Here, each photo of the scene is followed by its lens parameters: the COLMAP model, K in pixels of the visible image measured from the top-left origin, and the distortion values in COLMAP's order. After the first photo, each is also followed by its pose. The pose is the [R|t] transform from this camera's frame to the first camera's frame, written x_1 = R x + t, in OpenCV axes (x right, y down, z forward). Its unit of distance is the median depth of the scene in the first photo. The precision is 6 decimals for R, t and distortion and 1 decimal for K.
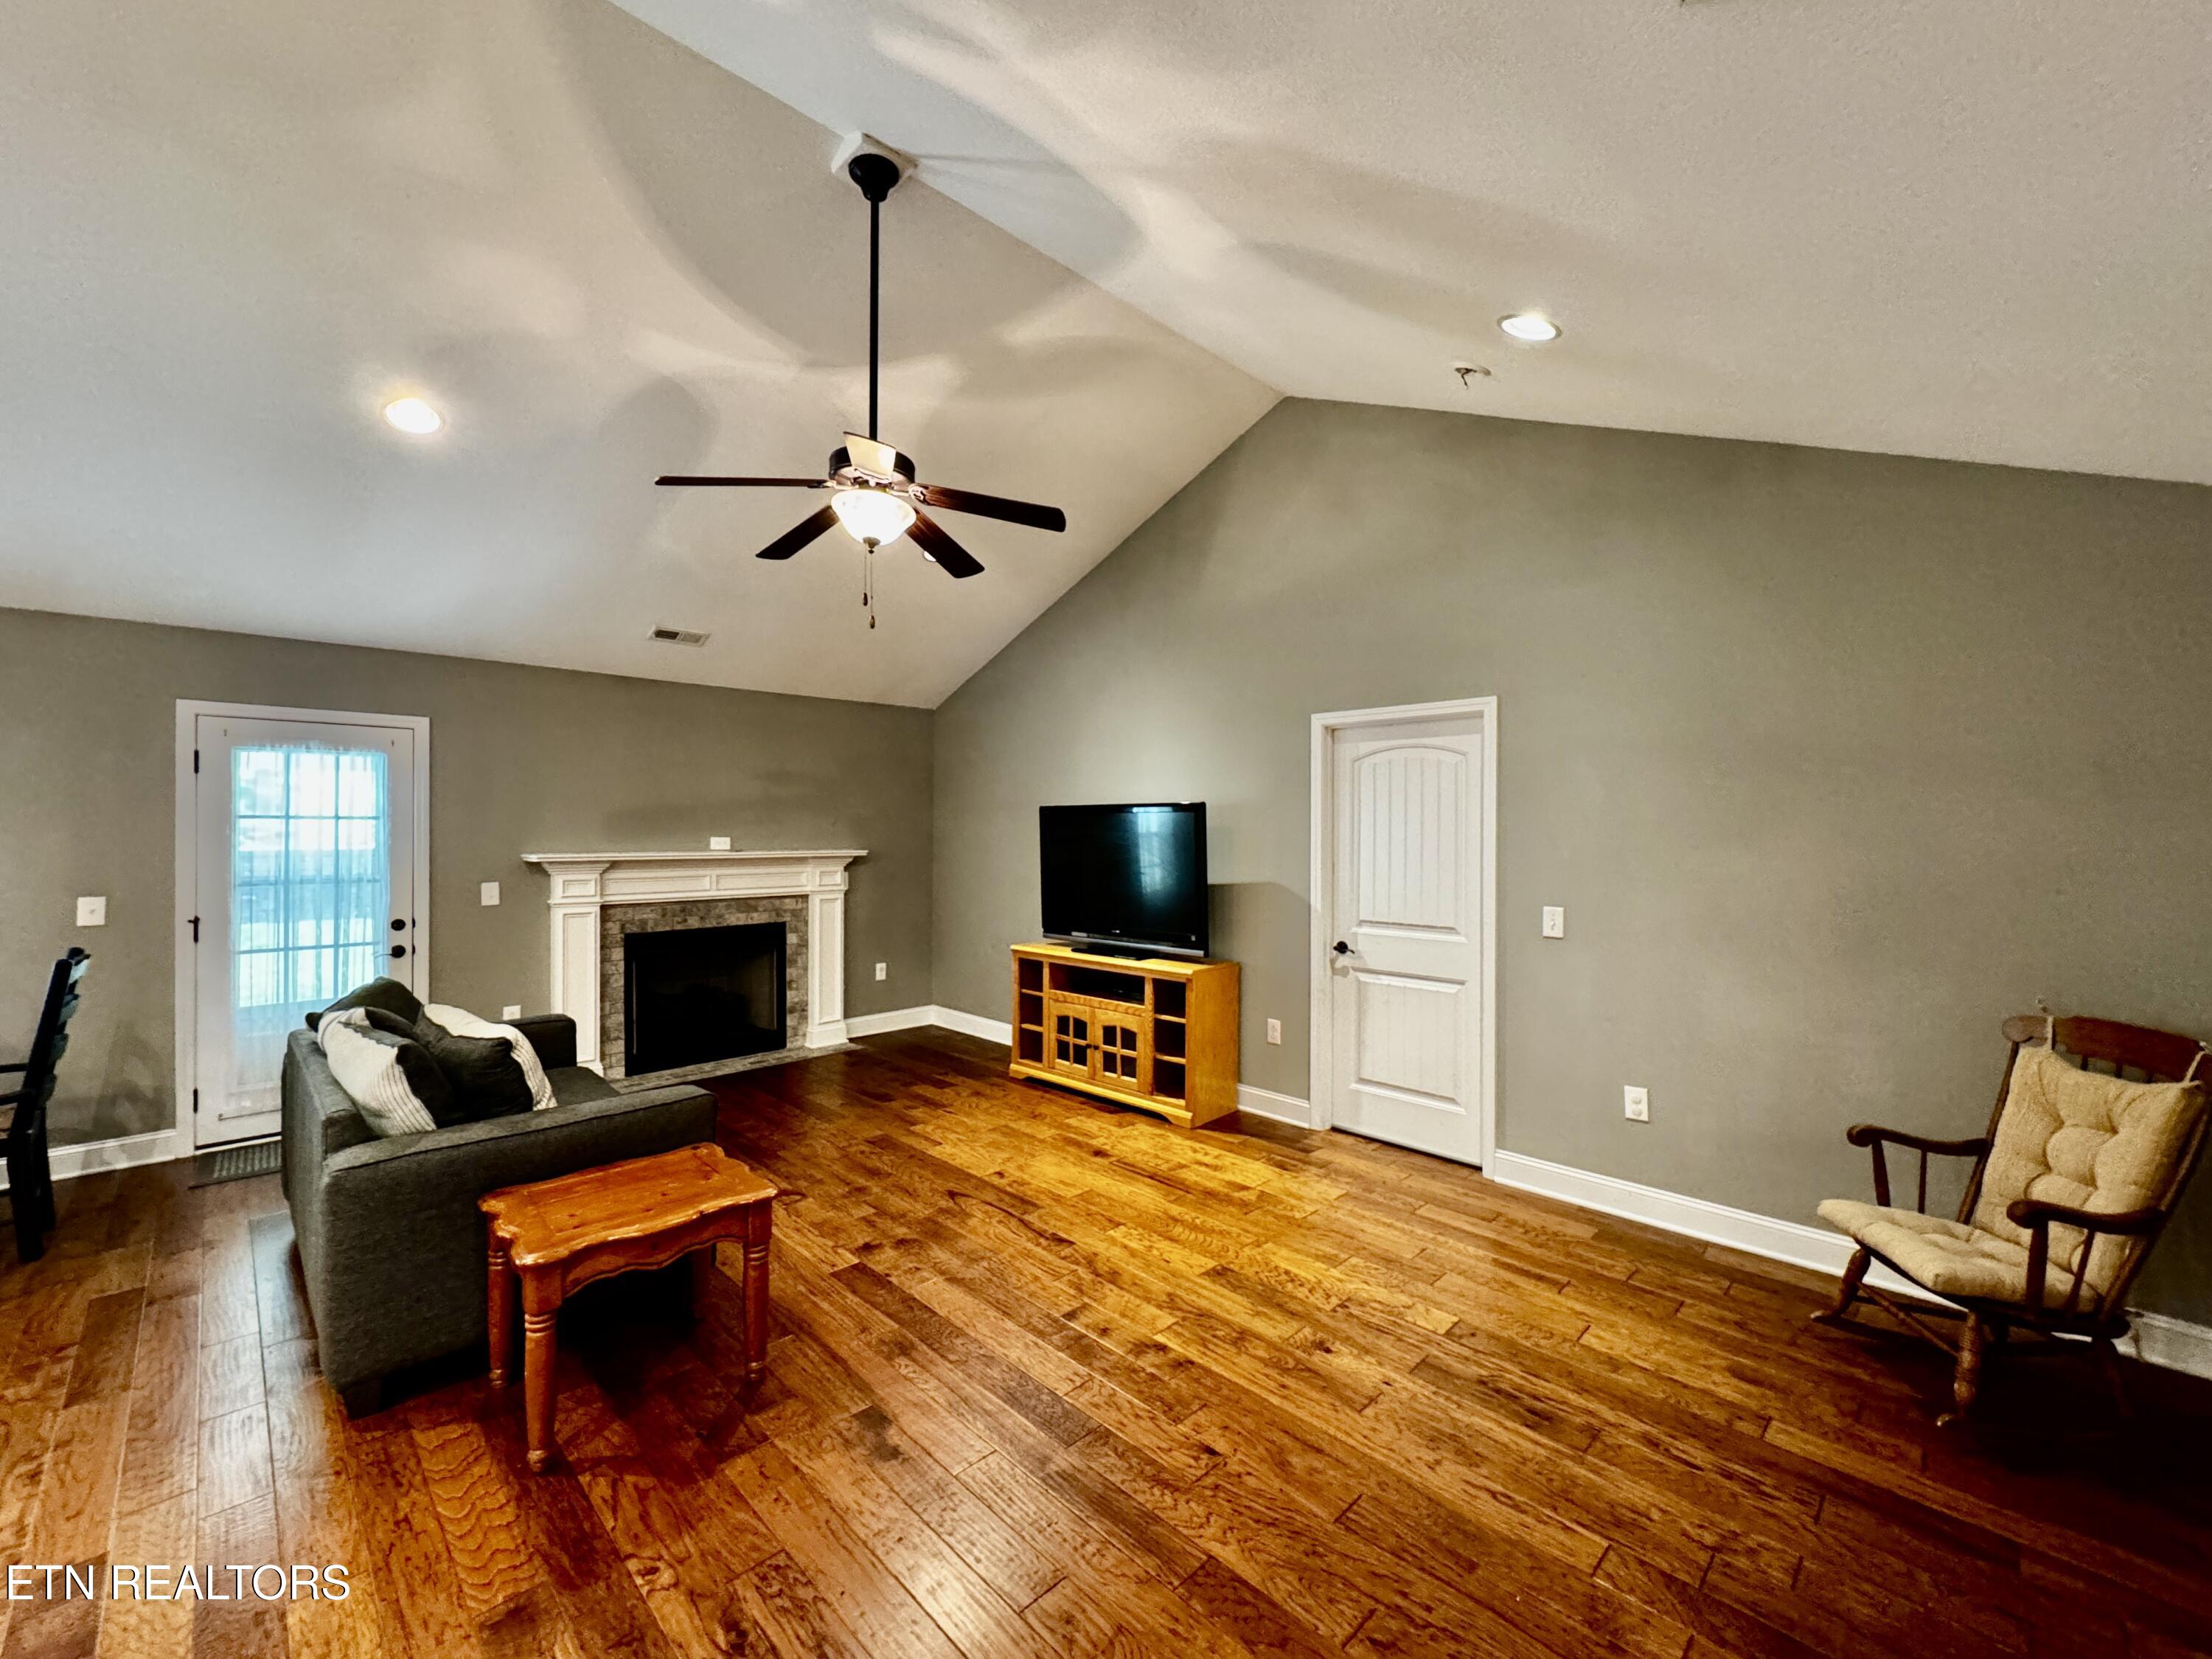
lens RADIAL K [[903.6, 0, 1106.0], [0, 903.6, 829.5], [0, 0, 1]] dist [0.000305, 0.000483]
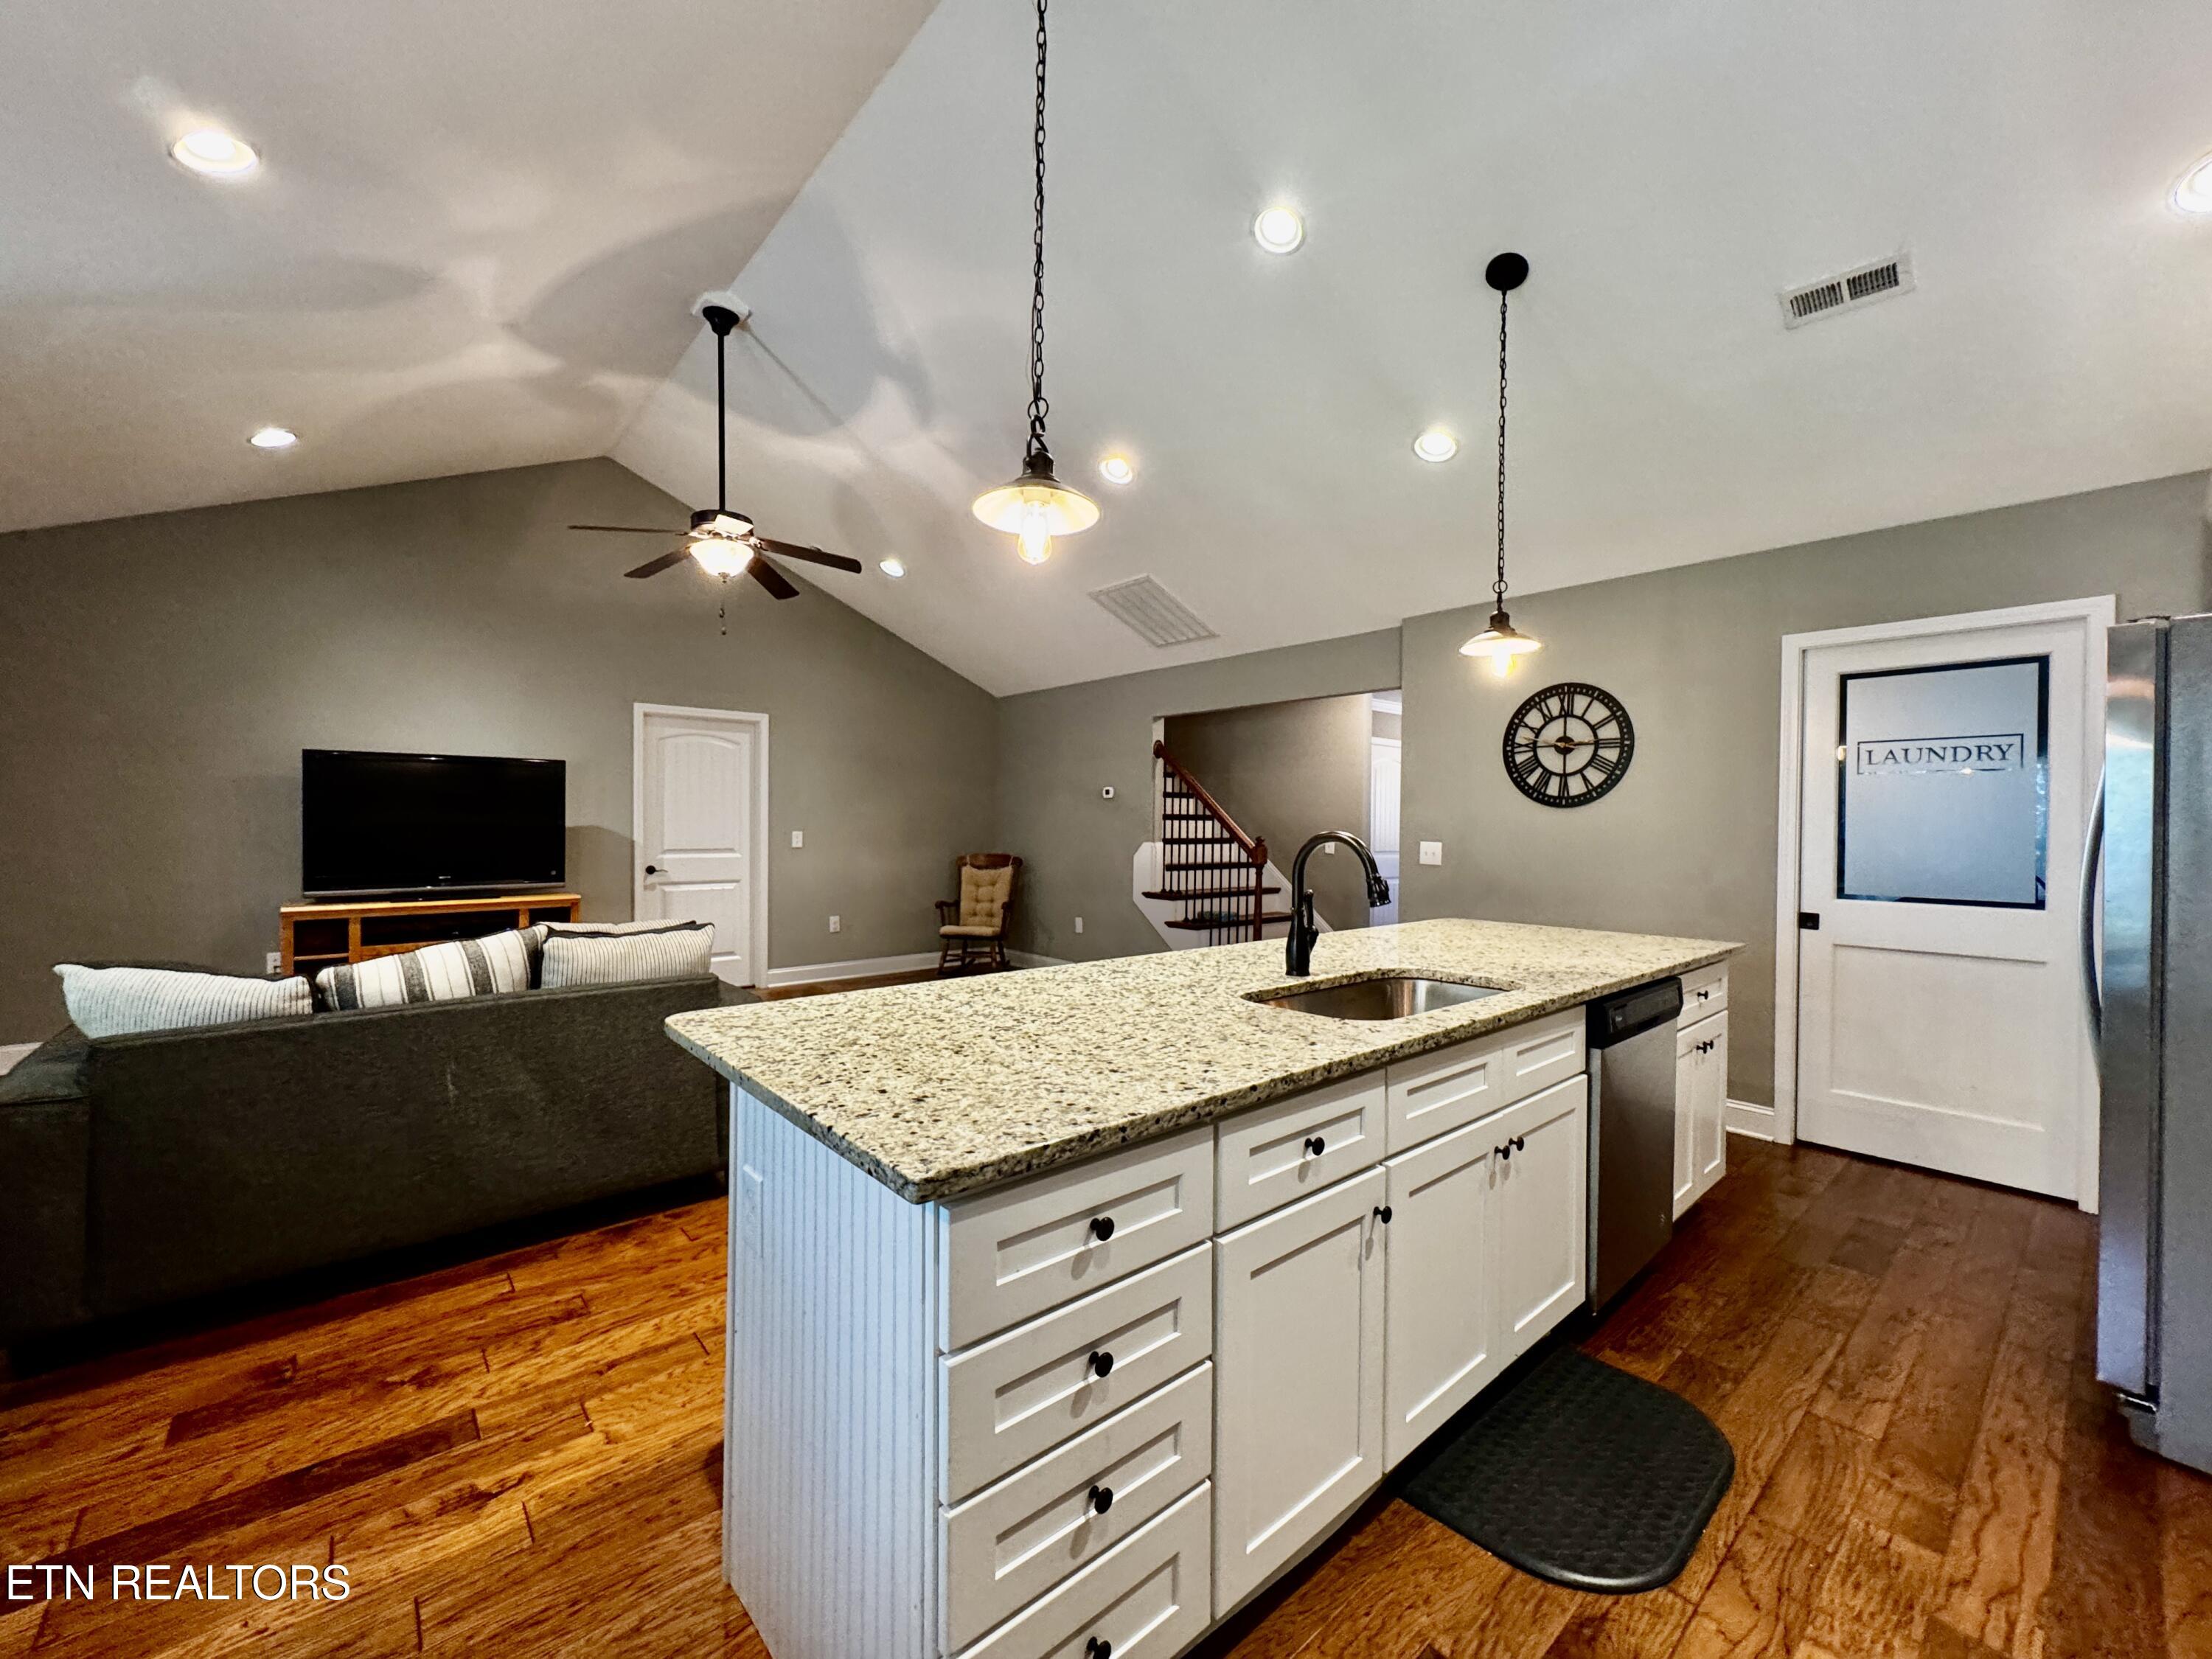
lens RADIAL K [[882.9, 0, 1110.5], [0, 882.9, 827.6], [0, 0, 1]] dist [-0.001456, 0.000022]
pose [[0.061914, -0.008280, 0.998047, -1.078868], [-0.005625, 0.999947, 0.008644, 0.047819], [-0.998066, -0.006149, 0.061864, 0.192612]]
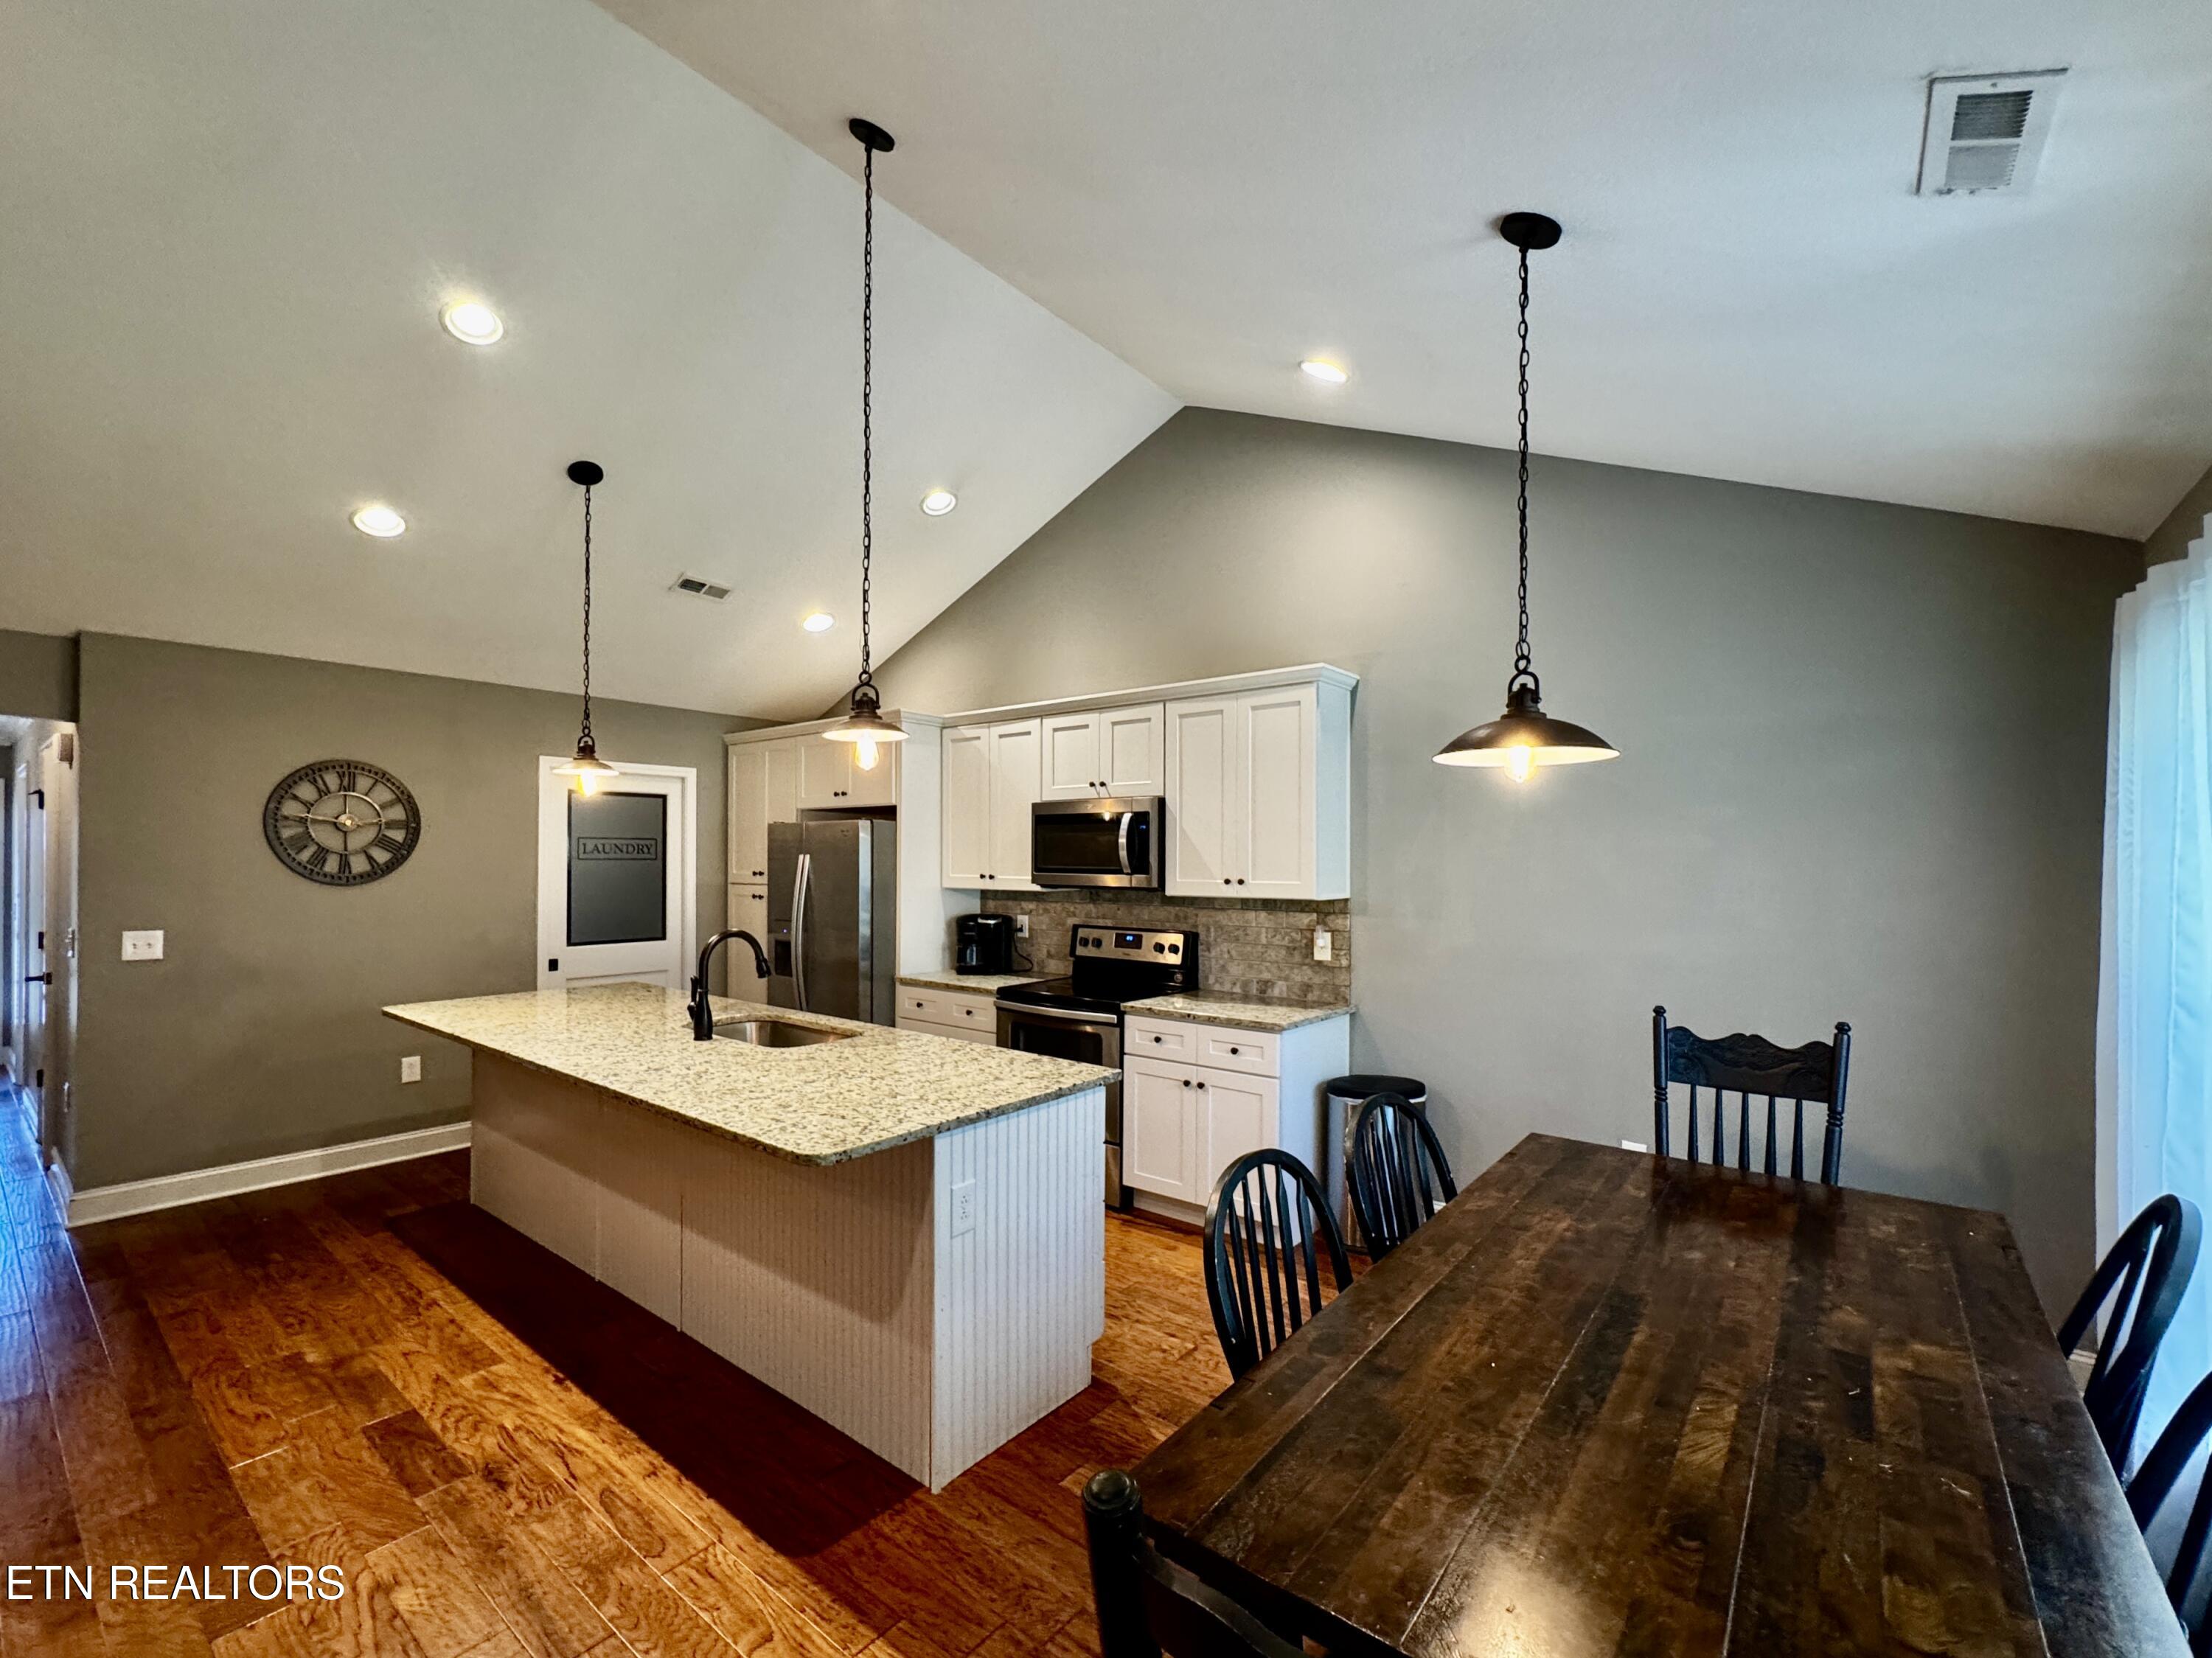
lens RADIAL K [[949.3, 0, 1103.0], [0, 949.3, 855.9], [0, 0, 1]] dist [-0.001545, -0.000161]
pose [[-0.993092, -0.008661, -0.117020, -0.787443], [-0.008515, 0.999962, -0.001747, -0.004818], [0.117031, -0.000739, -0.993128, 0.863529]]
